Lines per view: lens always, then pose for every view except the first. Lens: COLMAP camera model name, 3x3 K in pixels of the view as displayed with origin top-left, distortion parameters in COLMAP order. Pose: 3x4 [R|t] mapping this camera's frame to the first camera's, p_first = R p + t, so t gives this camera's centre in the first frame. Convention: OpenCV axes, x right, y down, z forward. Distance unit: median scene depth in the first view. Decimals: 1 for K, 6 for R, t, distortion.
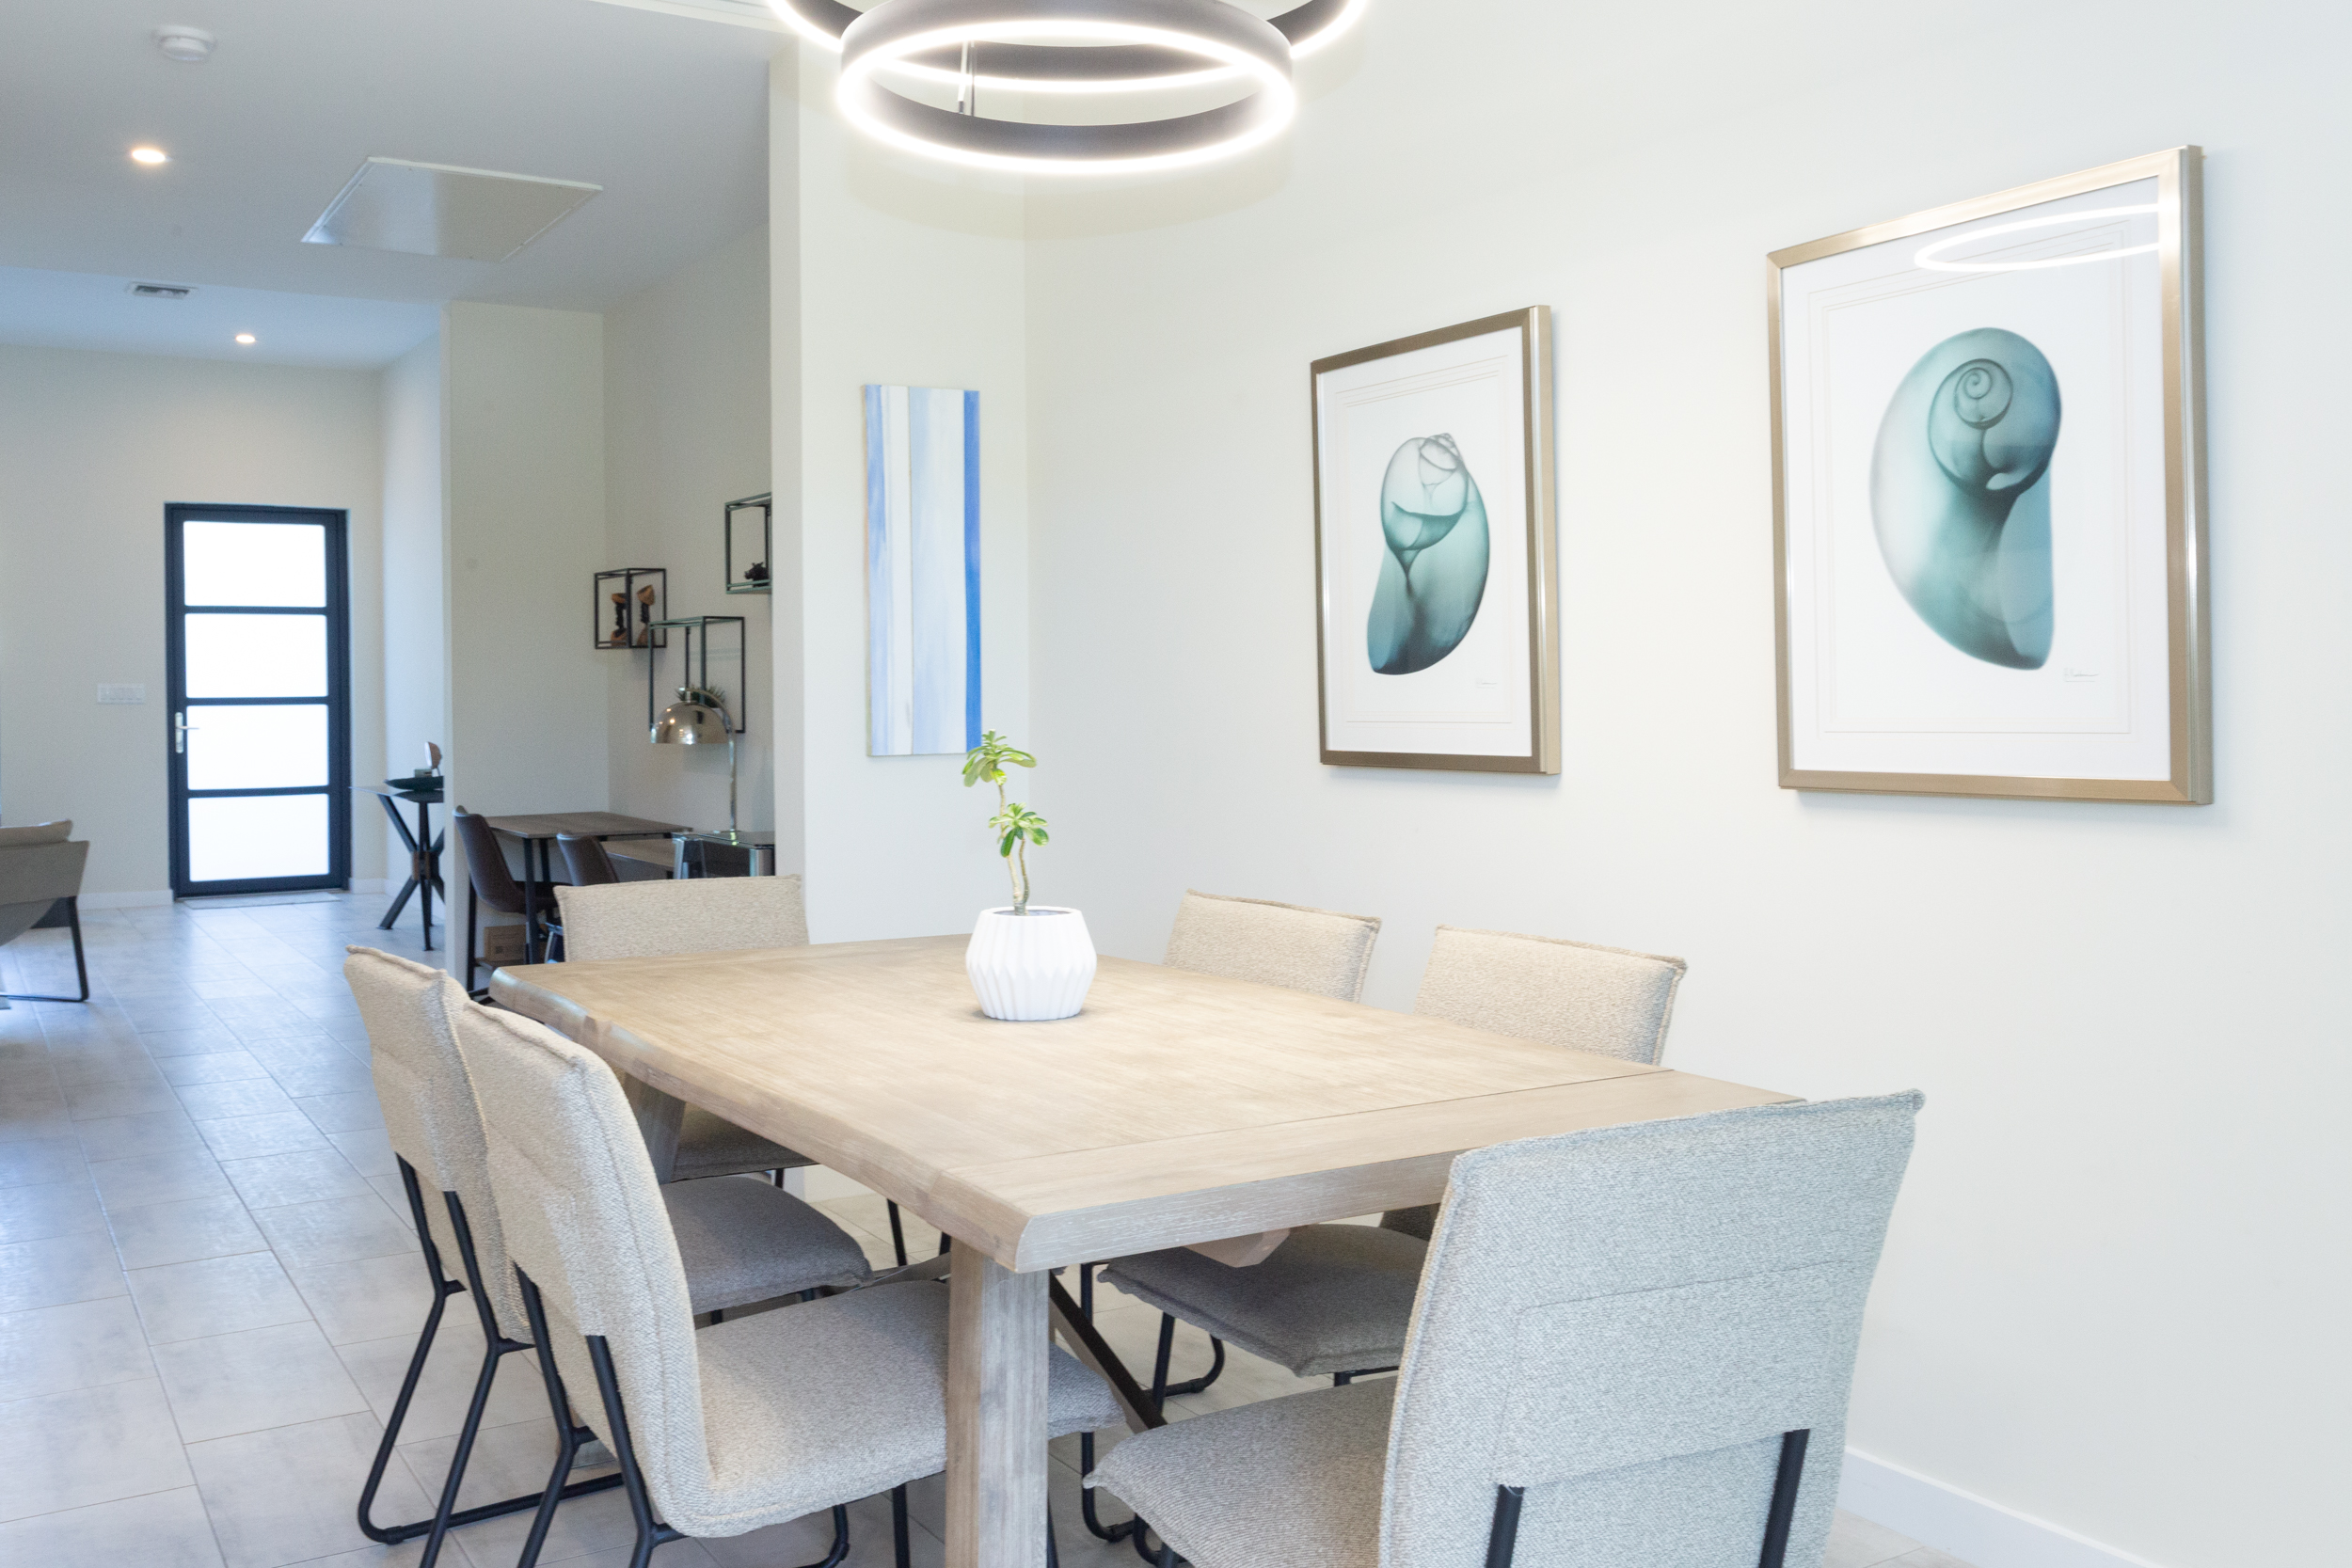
lens RADIAL K [[1974.0, 0, 1176.5], [0, 1974.0, 764.4], [0, 0, 1]] dist [-0.011631, -0.002763]
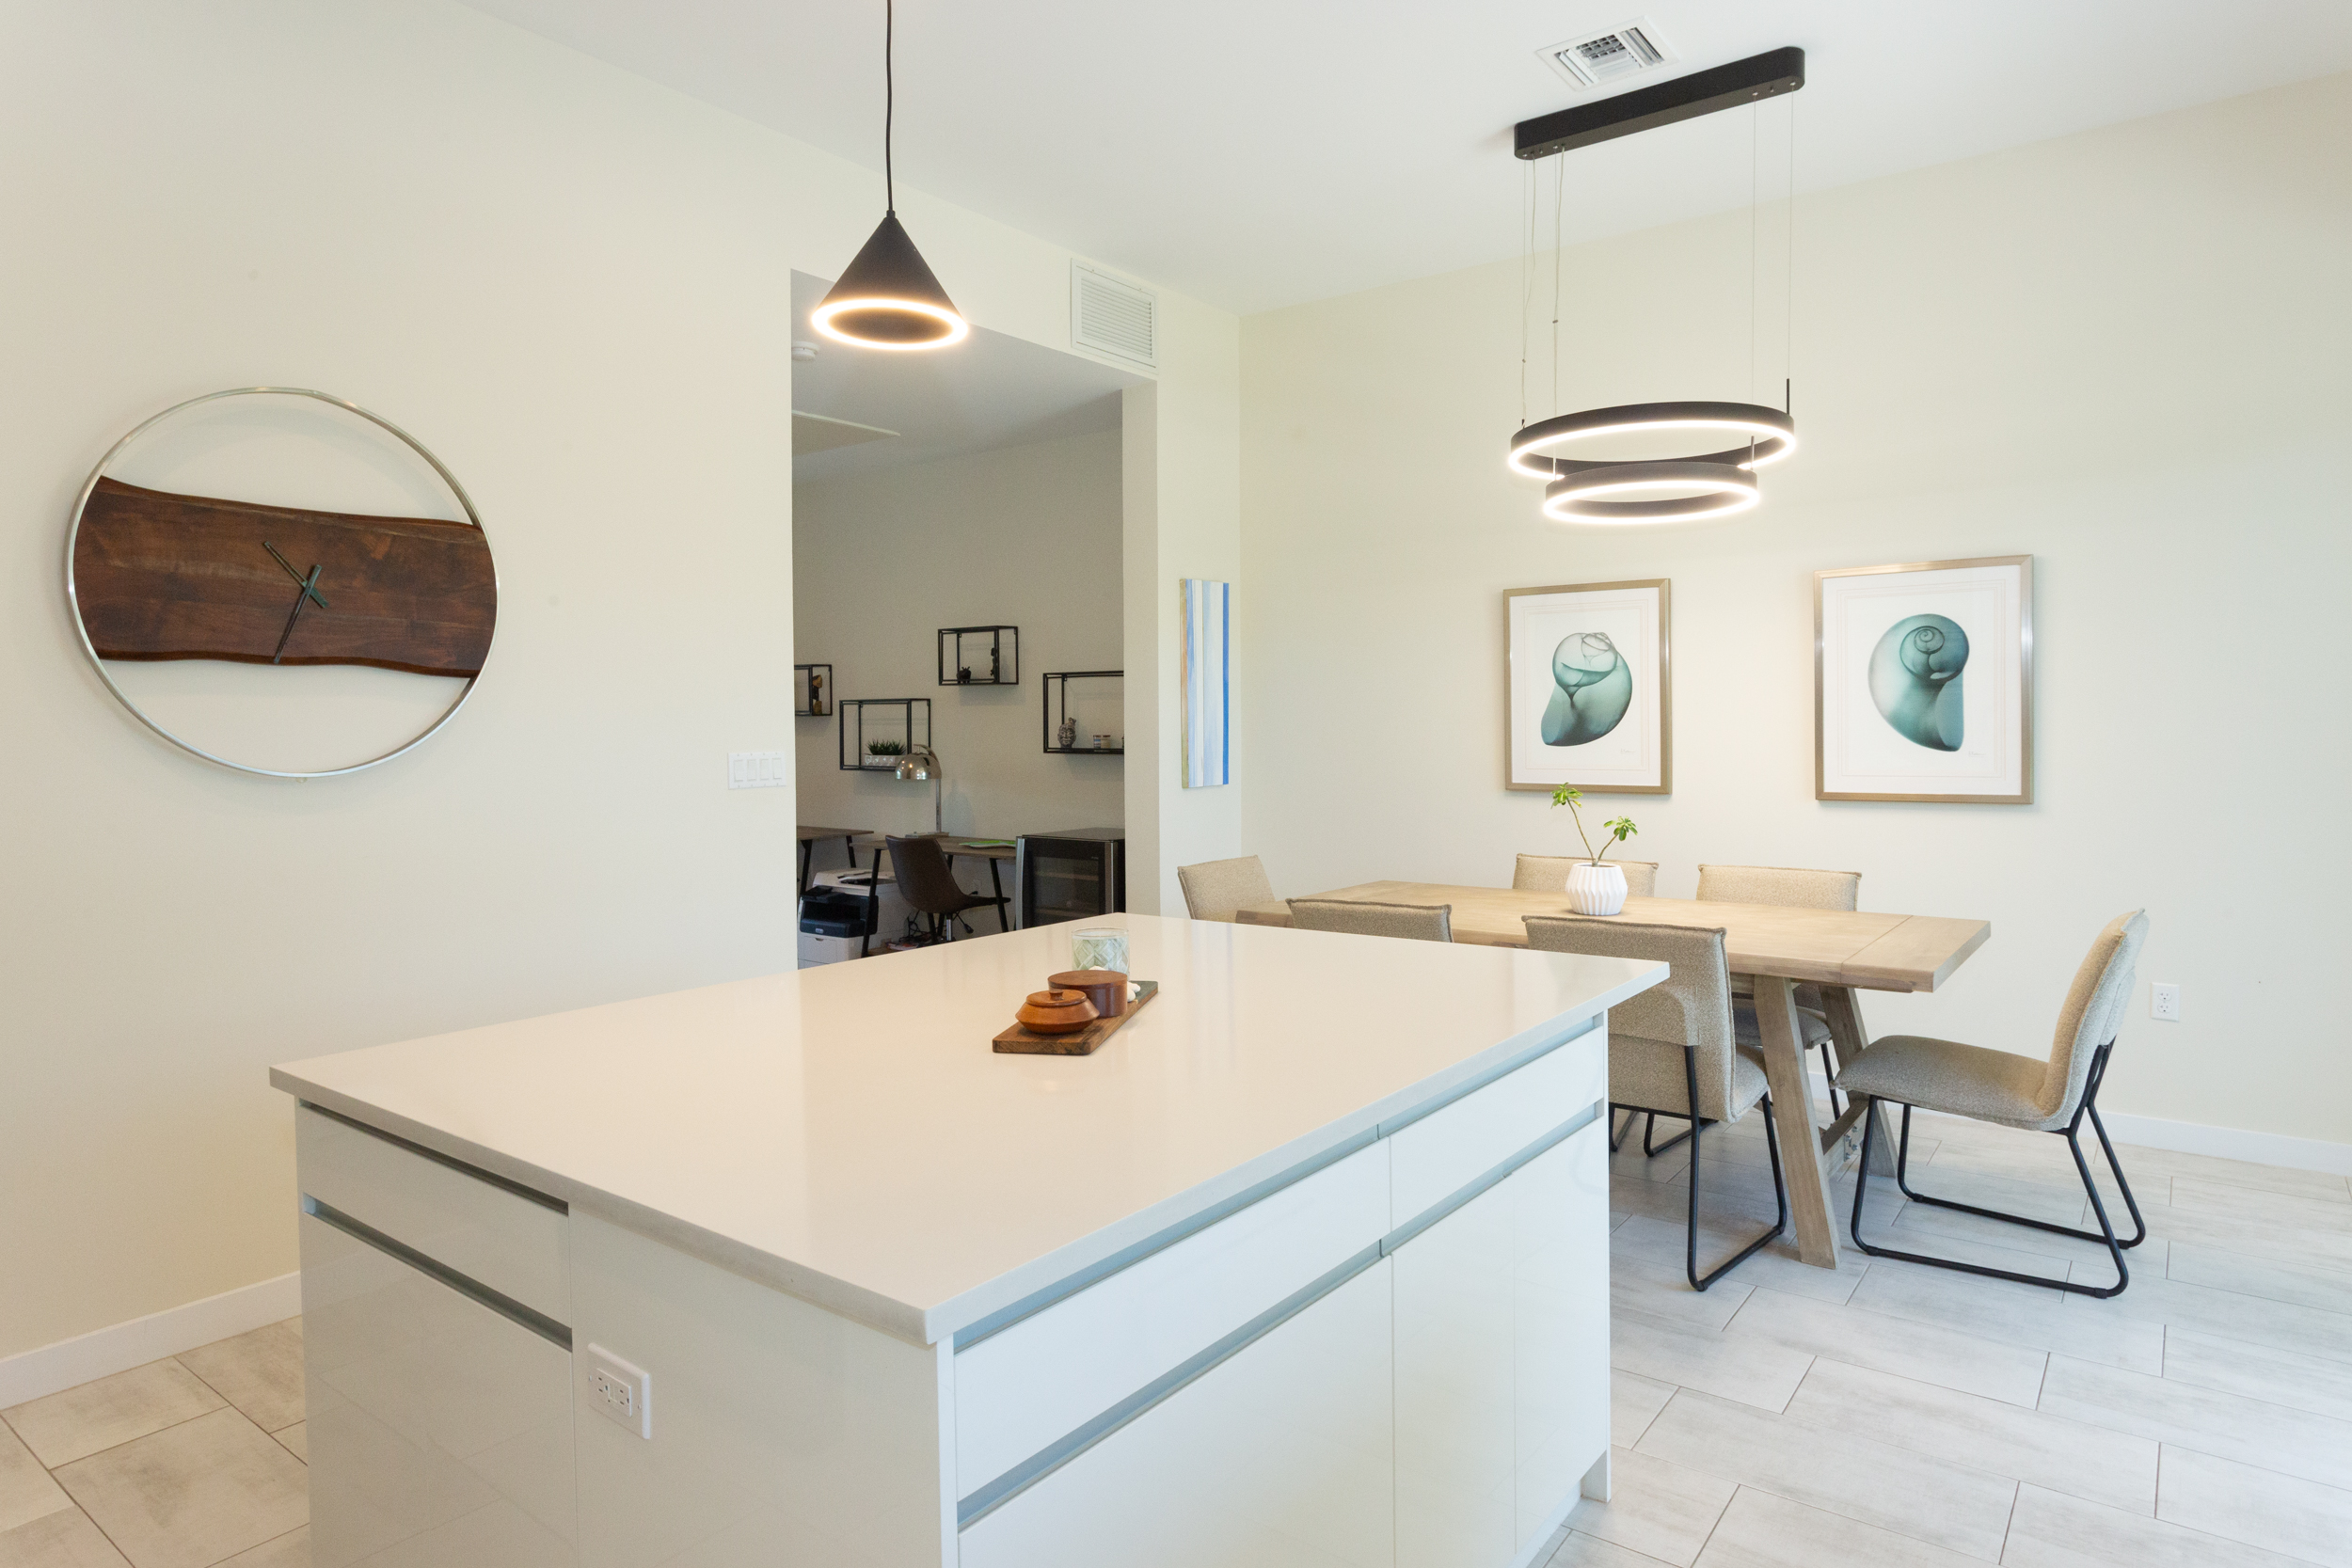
lens RADIAL K [[1322.7, 0, 1178.3], [0, 1322.7, 805.1], [0, 0, 1]] dist [-0.015409, 0.009245]
pose [[0.924476, -0.034311, 0.379693, -0.834621], [0.020942, 0.999009, 0.039286, -0.049013], [-0.380664, -0.028367, 0.924278, -0.138560]]
